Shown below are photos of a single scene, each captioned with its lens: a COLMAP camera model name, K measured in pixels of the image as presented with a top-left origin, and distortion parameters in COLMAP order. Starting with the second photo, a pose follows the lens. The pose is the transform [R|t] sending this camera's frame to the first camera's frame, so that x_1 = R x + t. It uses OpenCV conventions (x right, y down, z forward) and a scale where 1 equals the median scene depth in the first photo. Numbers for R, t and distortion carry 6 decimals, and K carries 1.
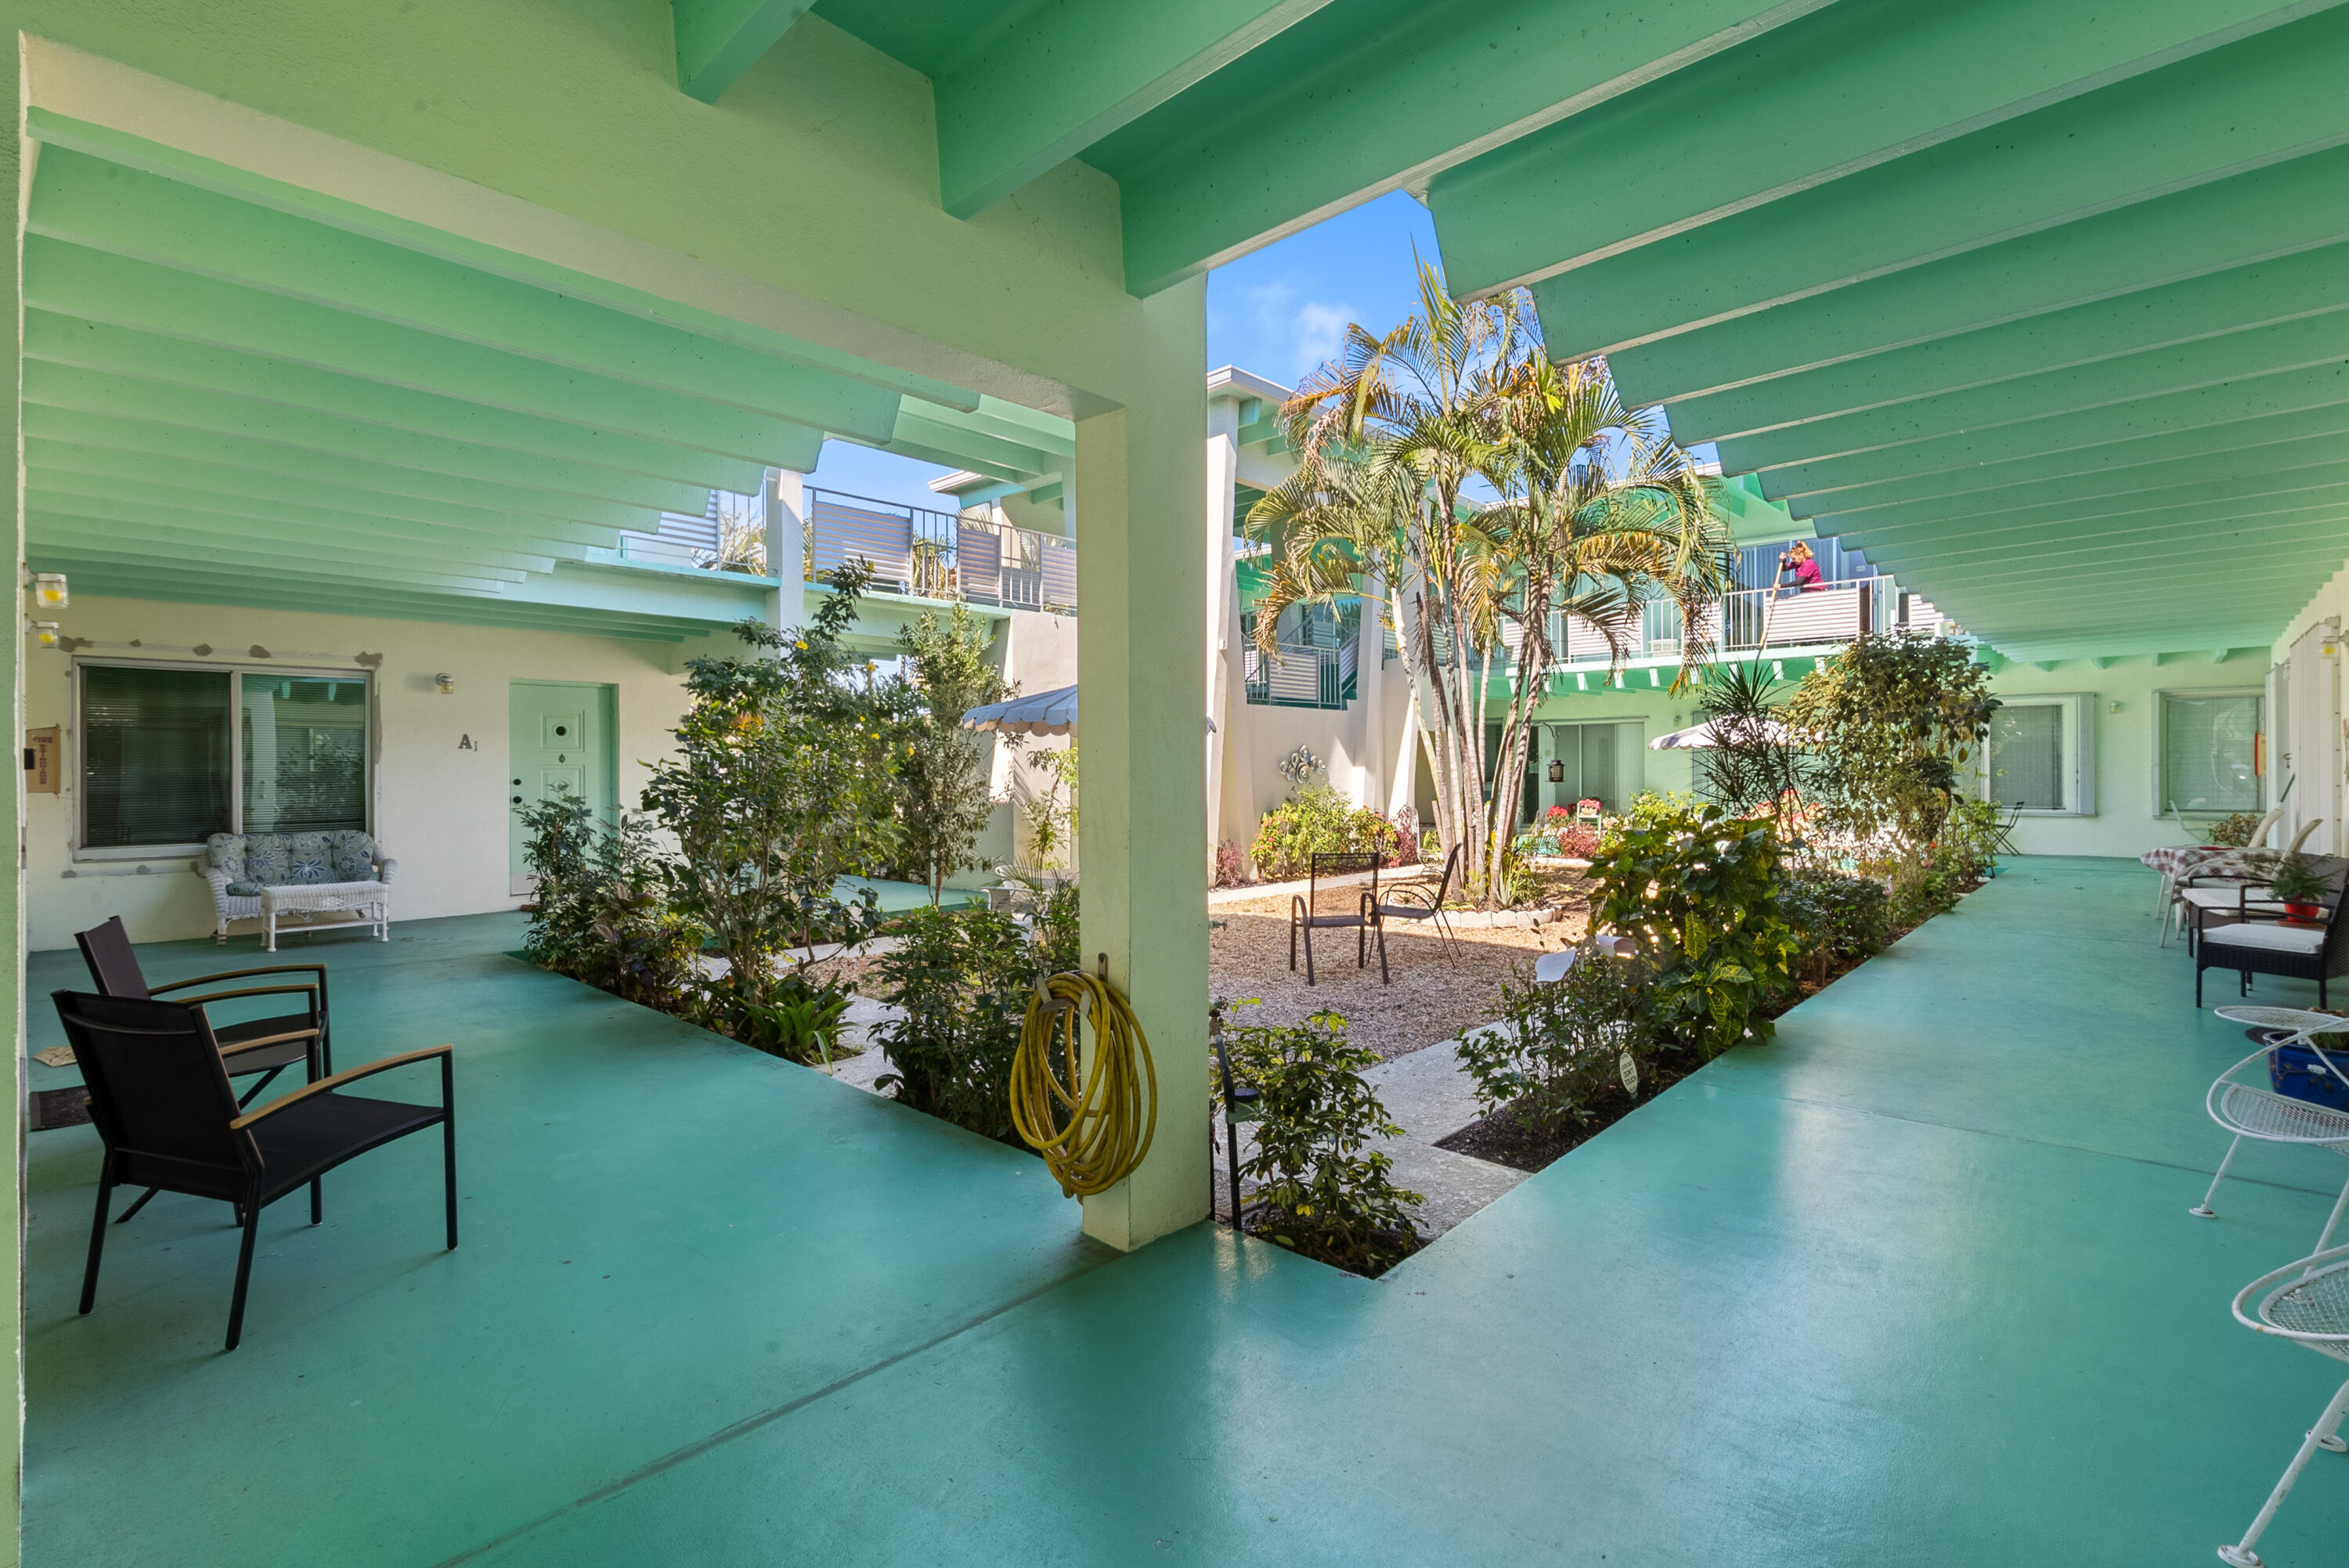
lens RADIAL K [[1060.6, 0, 1180.0], [0, 1060.6, 778.5], [0, 0, 1]] dist [-0.002211, 0.000709]
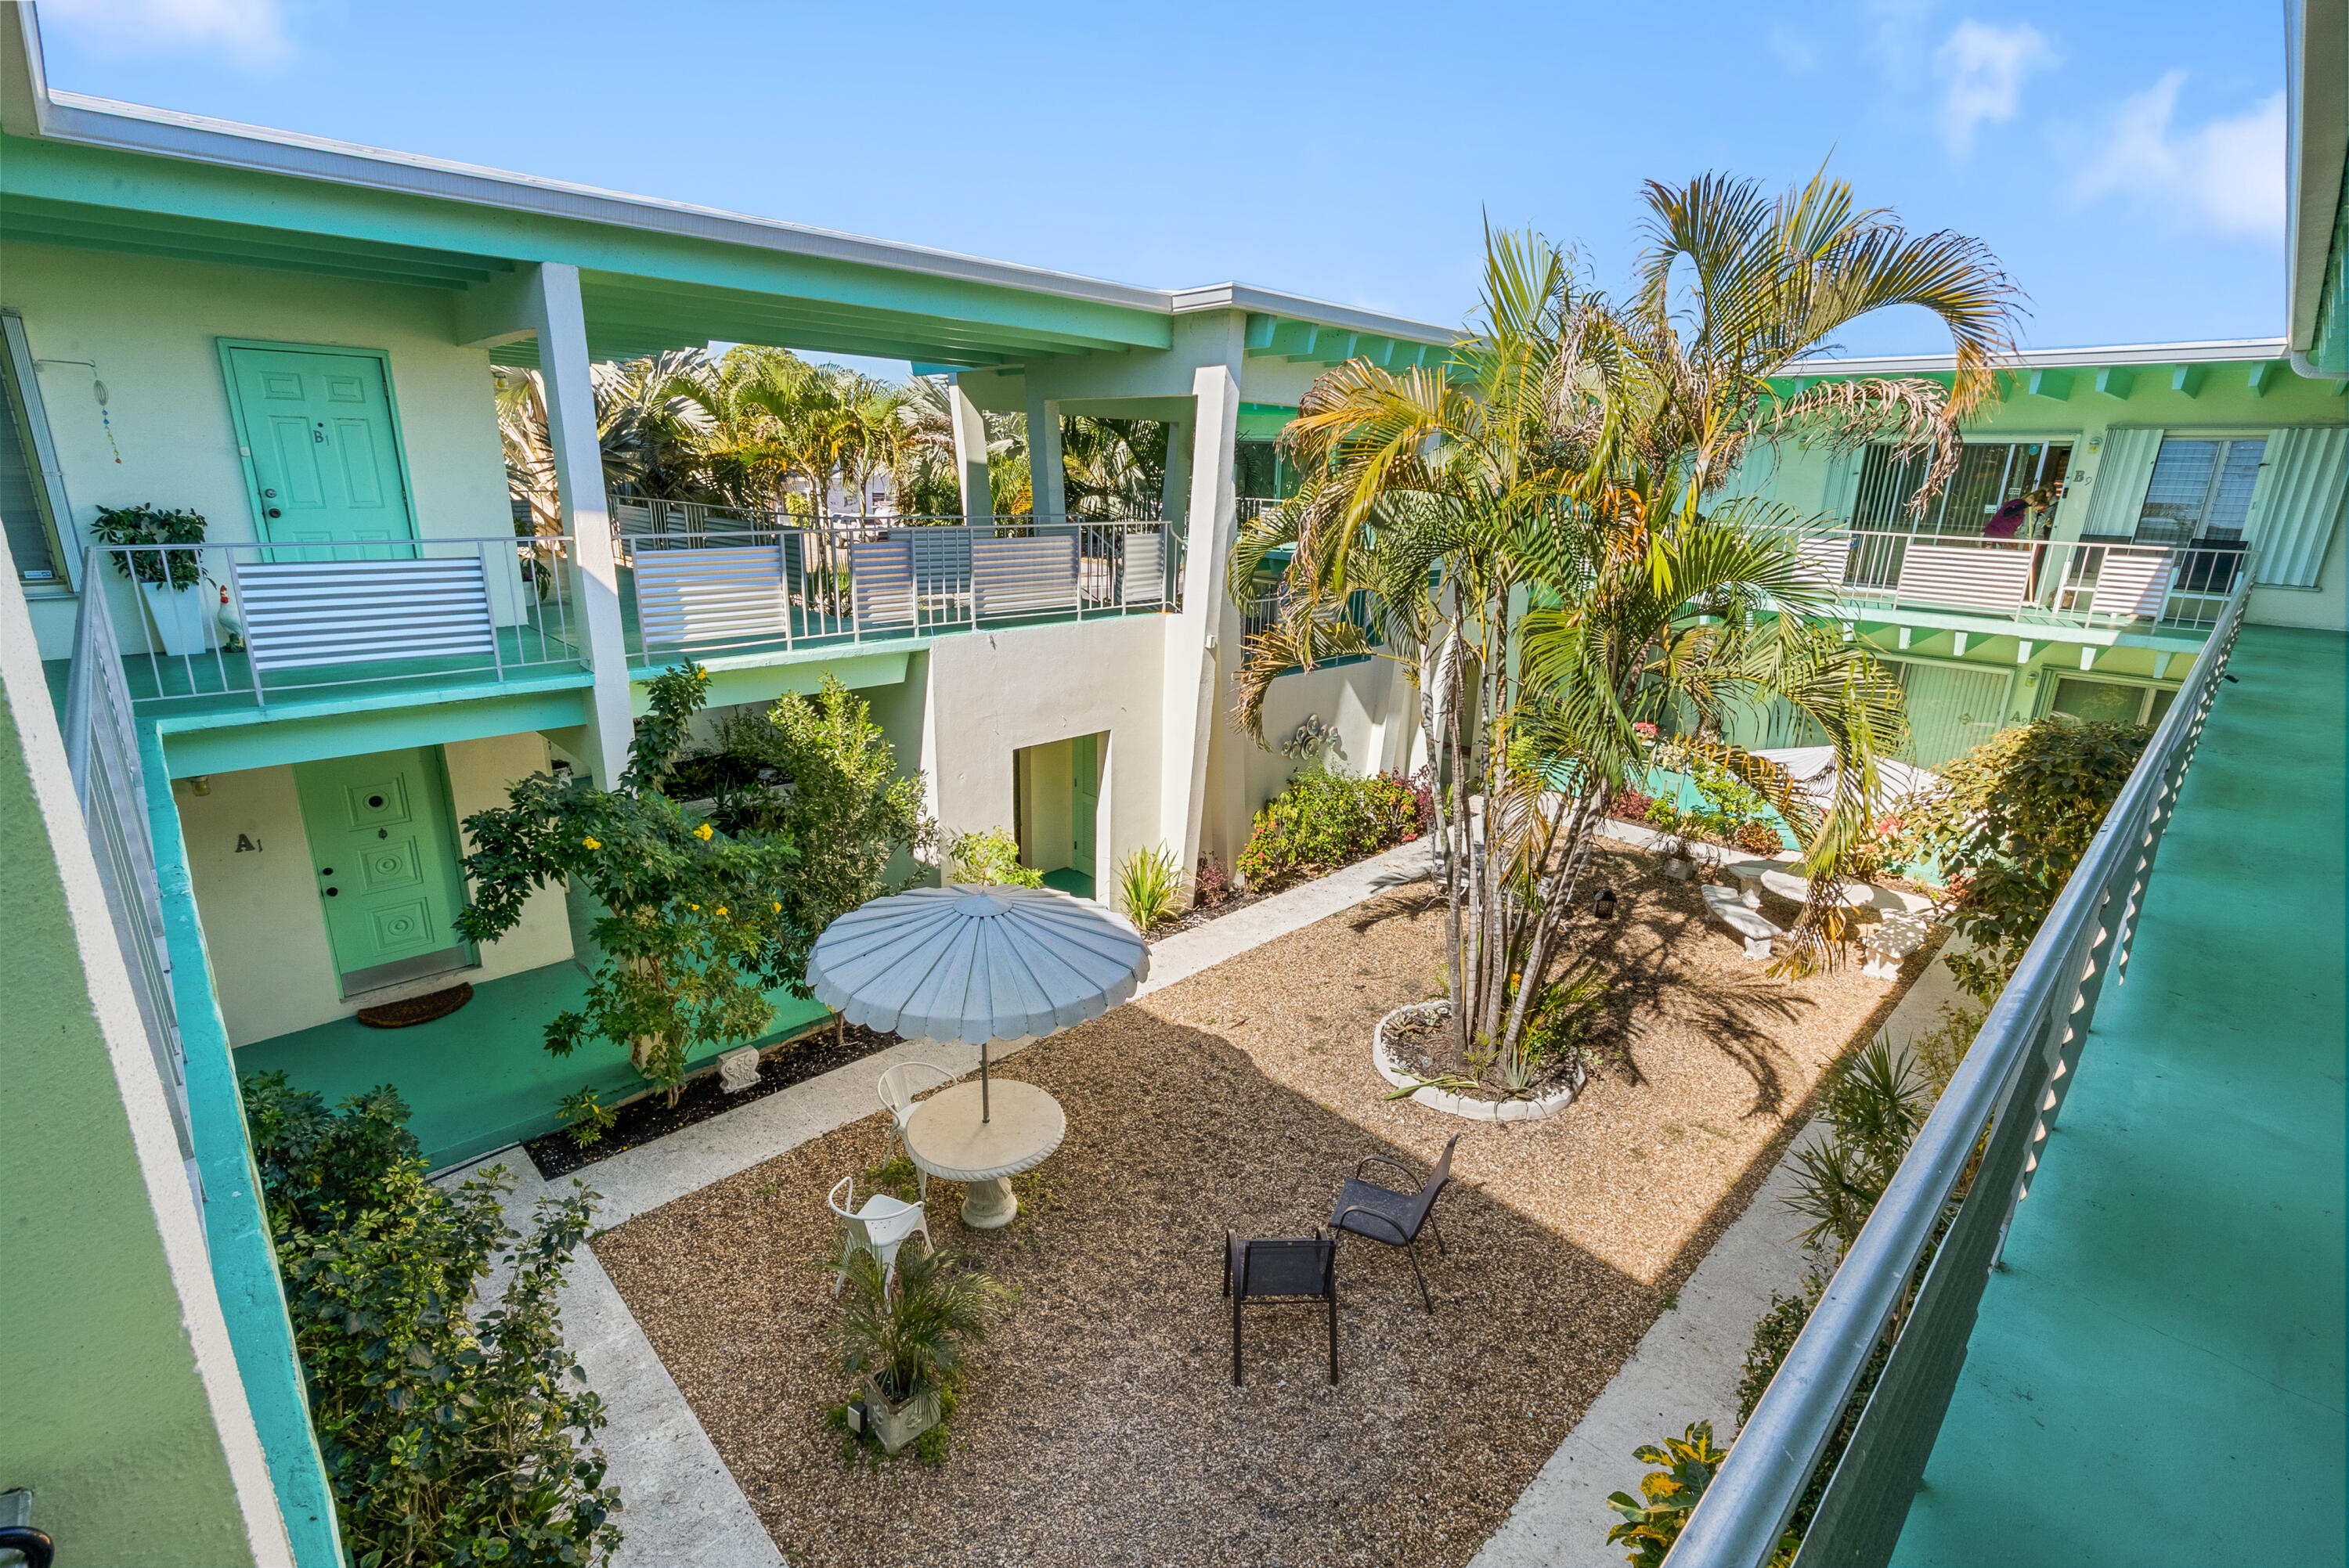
lens RADIAL K [[1055.1, 0, 1180.4], [0, 1055.1, 774.2], [0, 0, 1]] dist [-0.003973, 0.000299]
pose [[0.998467, 0.044912, -0.032349, 0.043542], [-0.034318, 0.960882, 0.274825, -0.227345], [0.043427, -0.273293, 0.960950, 0.187526]]
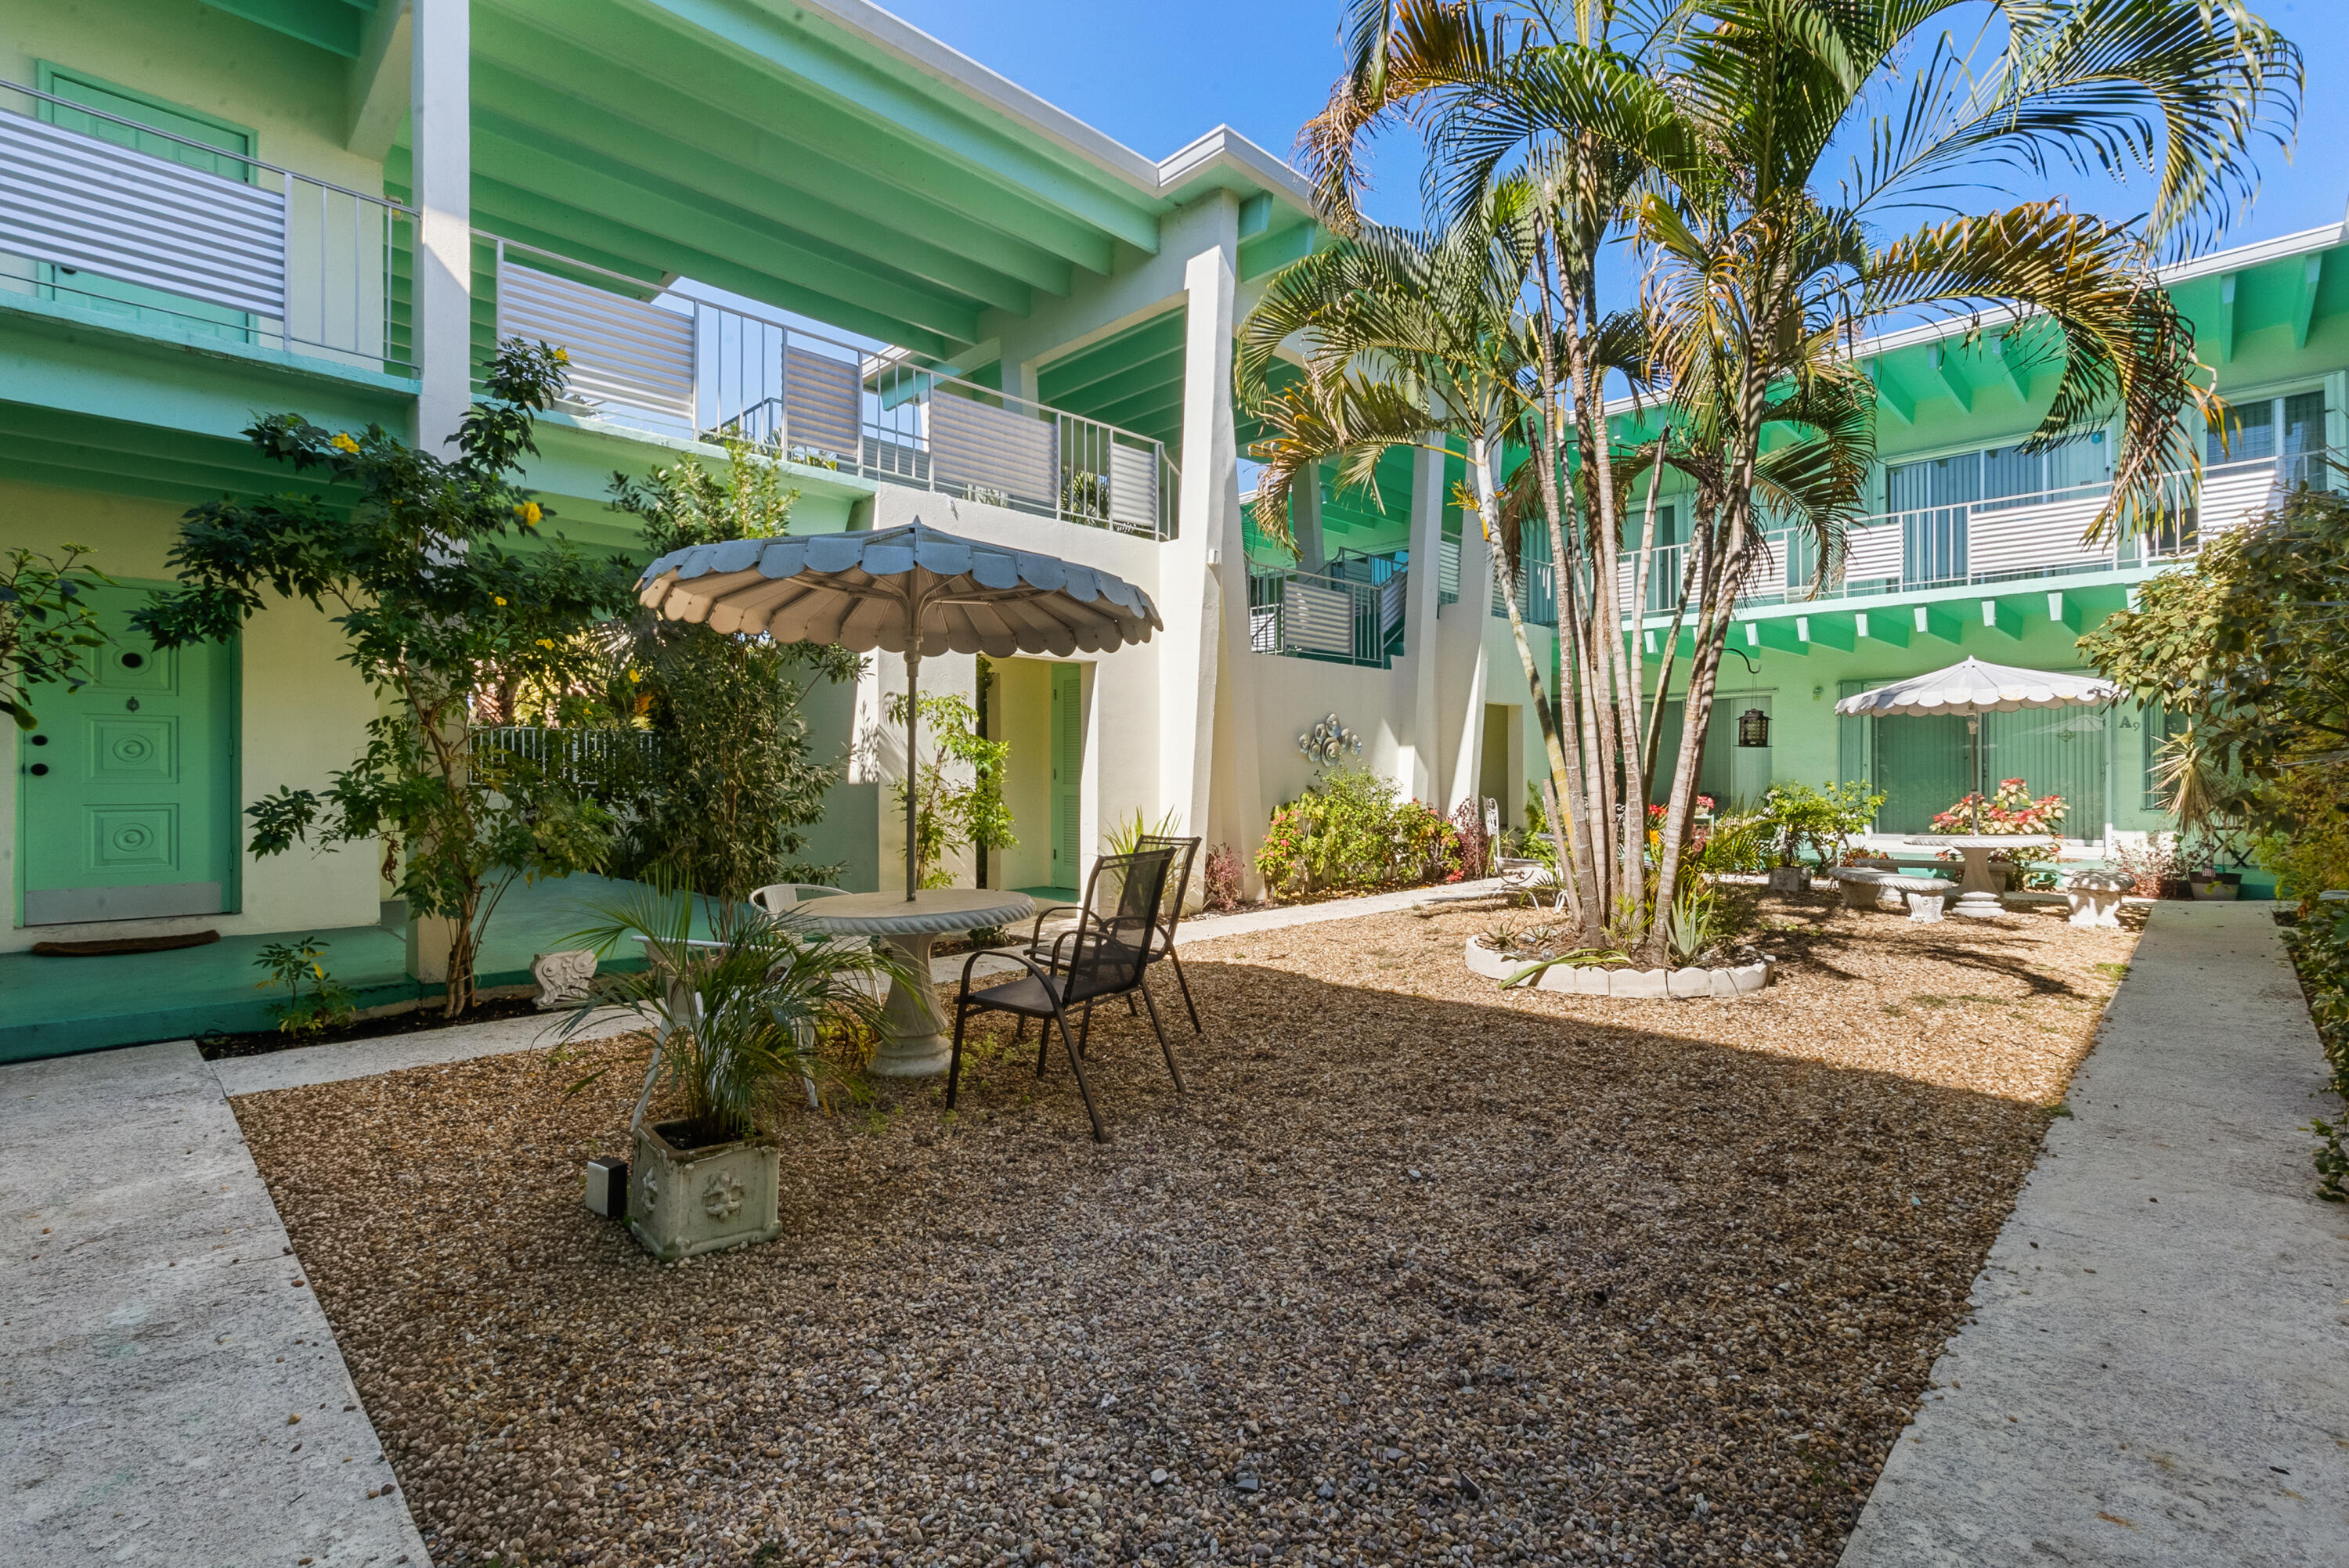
lens RADIAL K [[1060.6, 0, 1180.0], [0, 1060.6, 778.5], [0, 0, 1]] dist [-0.002211, 0.000709]
pose [[0.999687, 0.003628, -0.024771, 0.032943], [-0.003797, 0.999970, -0.006791, 0.019365], [0.024746, 0.006882, 0.999670, 0.291625]]
